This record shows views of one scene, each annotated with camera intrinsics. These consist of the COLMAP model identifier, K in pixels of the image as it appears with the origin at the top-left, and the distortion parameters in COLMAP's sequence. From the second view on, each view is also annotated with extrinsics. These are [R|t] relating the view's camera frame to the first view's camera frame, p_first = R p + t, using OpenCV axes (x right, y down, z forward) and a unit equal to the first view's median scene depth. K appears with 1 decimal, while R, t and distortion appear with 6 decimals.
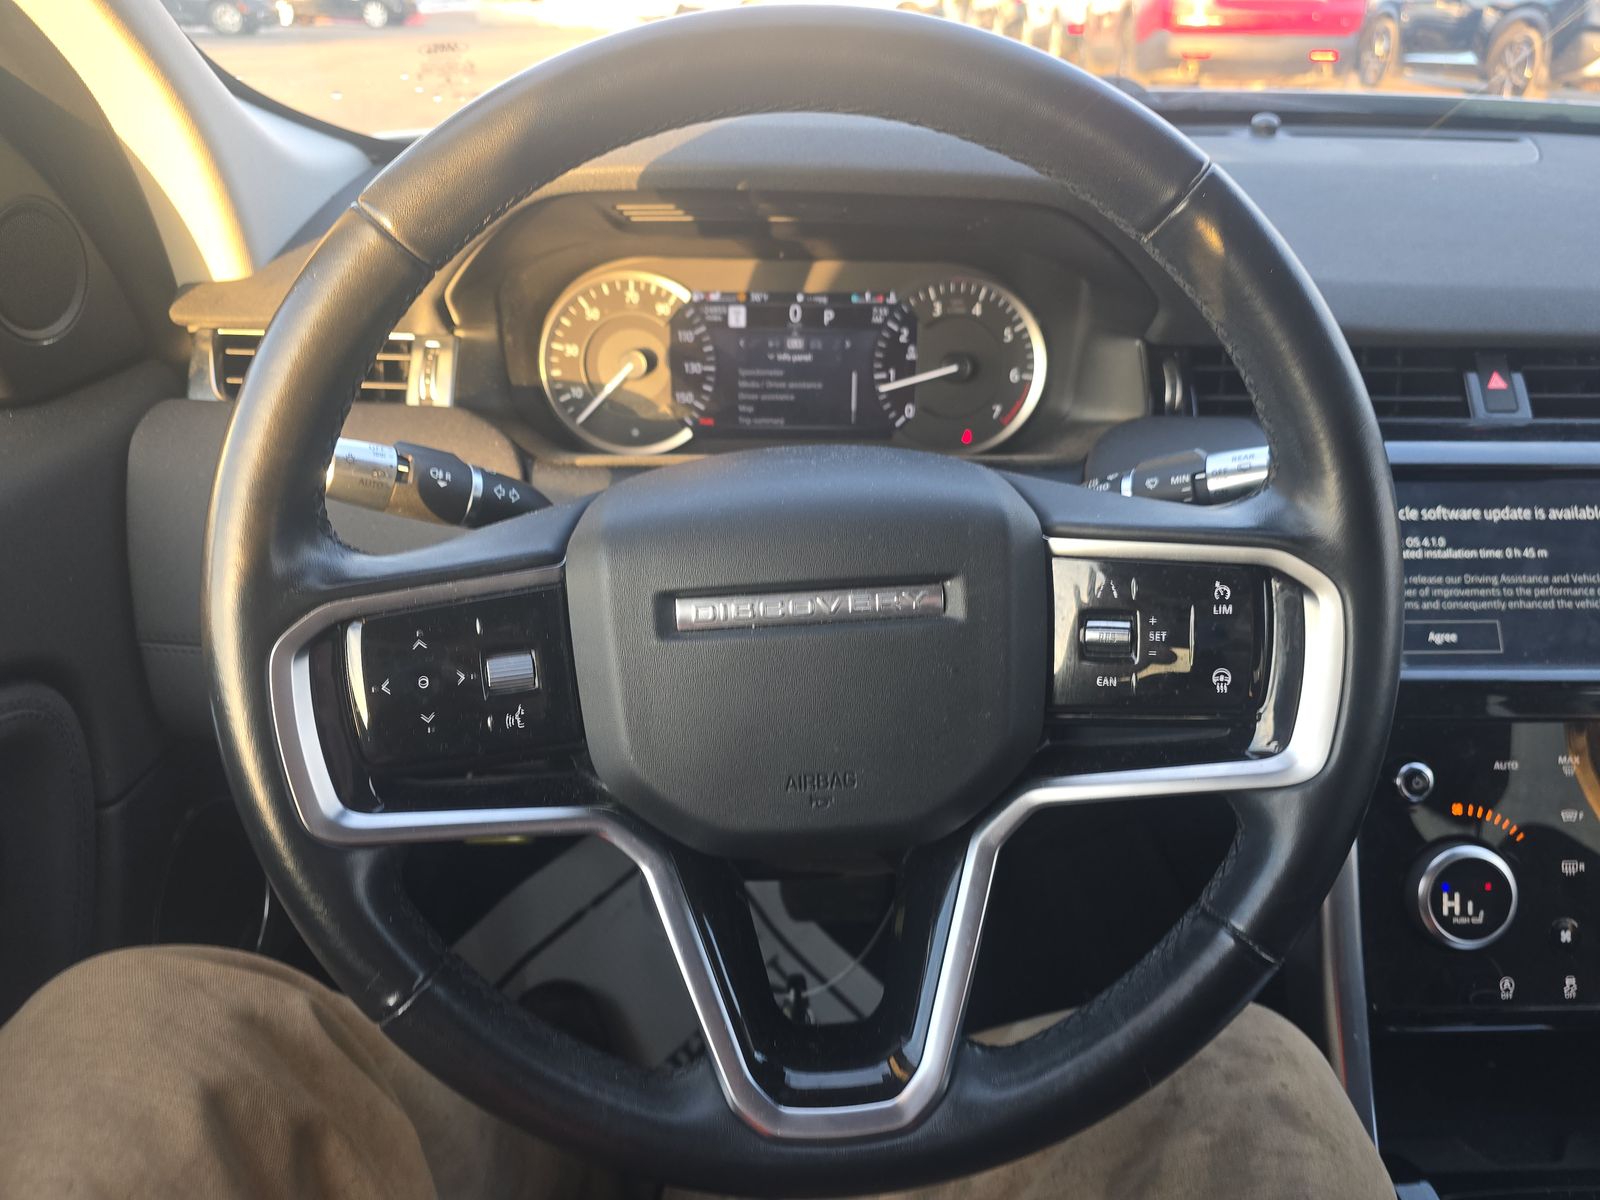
lens RADIAL K [[1080.3, 0, 799.5], [0, 1080.3, 597.1], [0, 0, 1]] dist [0.034860, -0.007422]
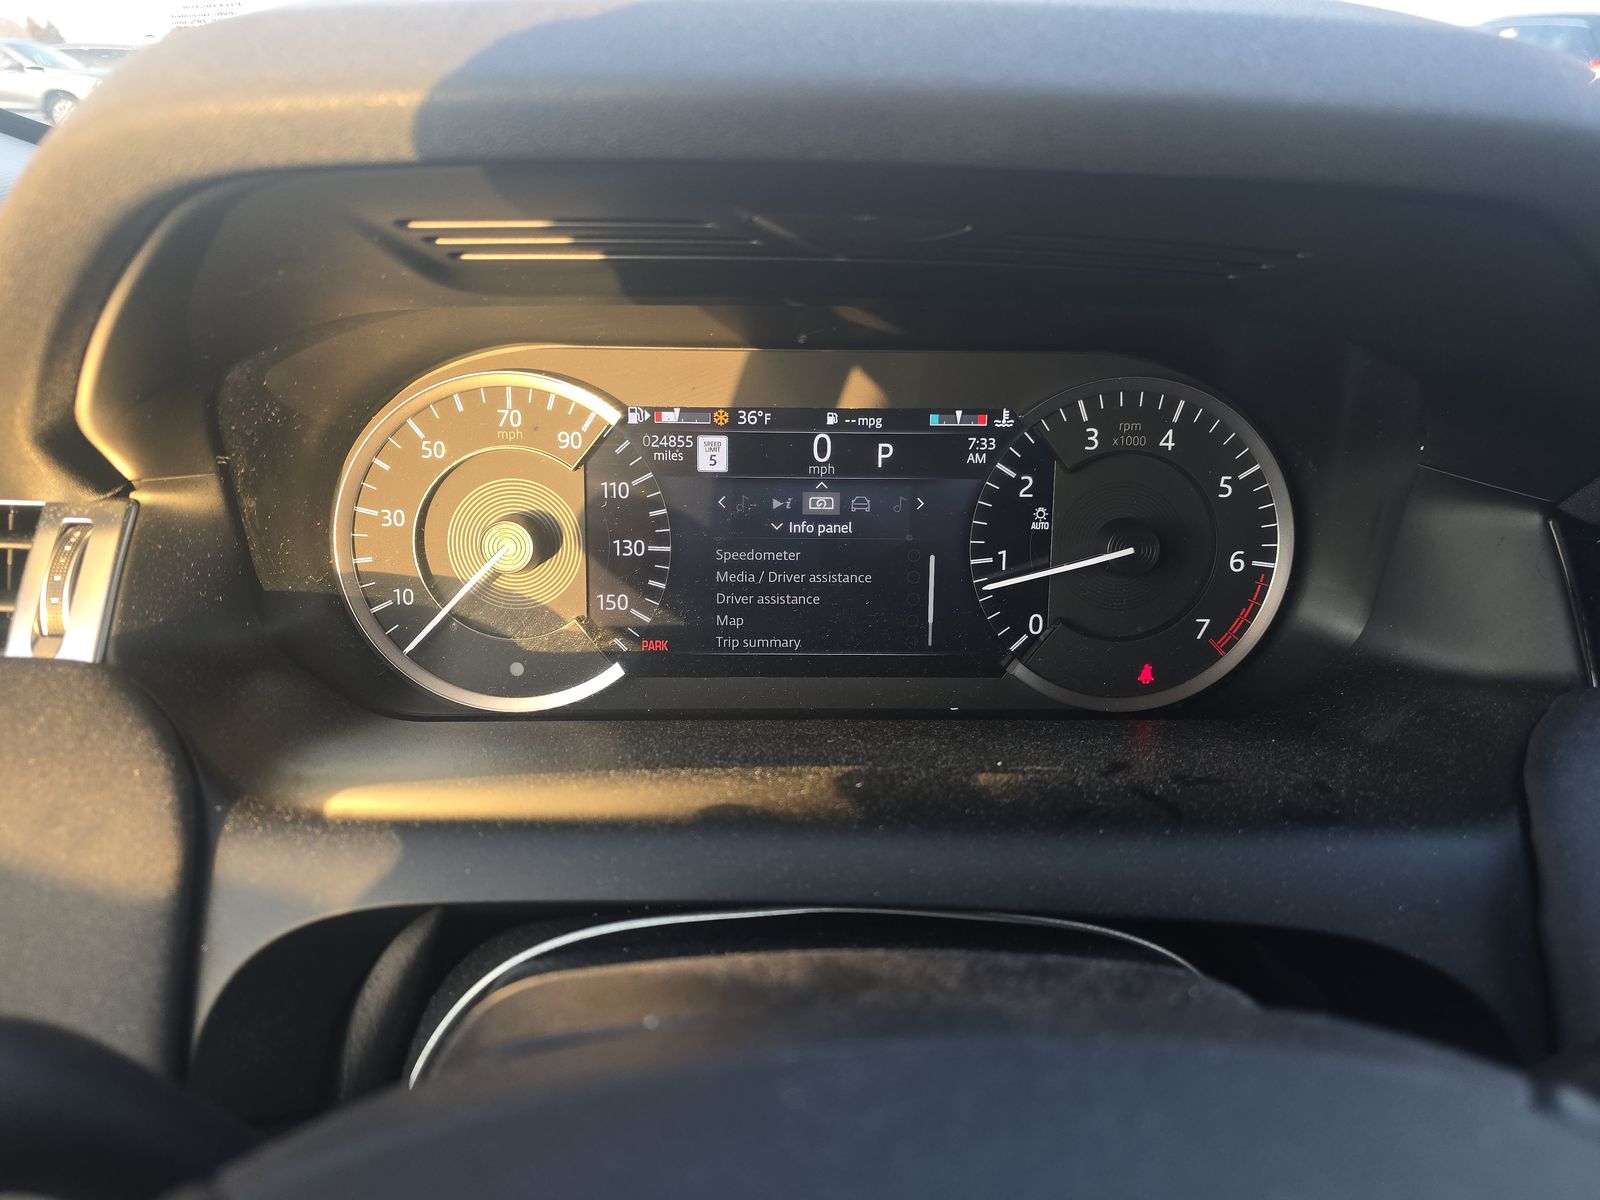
lens RADIAL K [[1080.3, 0, 801.1], [0, 1080.3, 603.0], [0, 0, 1]] dist [0.034860, -0.007422]
pose [[0.999997, -0.000328, 0.002503, -0.015685], [0.000503, 0.997537, -0.070136, -0.148994], [-0.002474, 0.070138, 0.997534, 0.478061]]
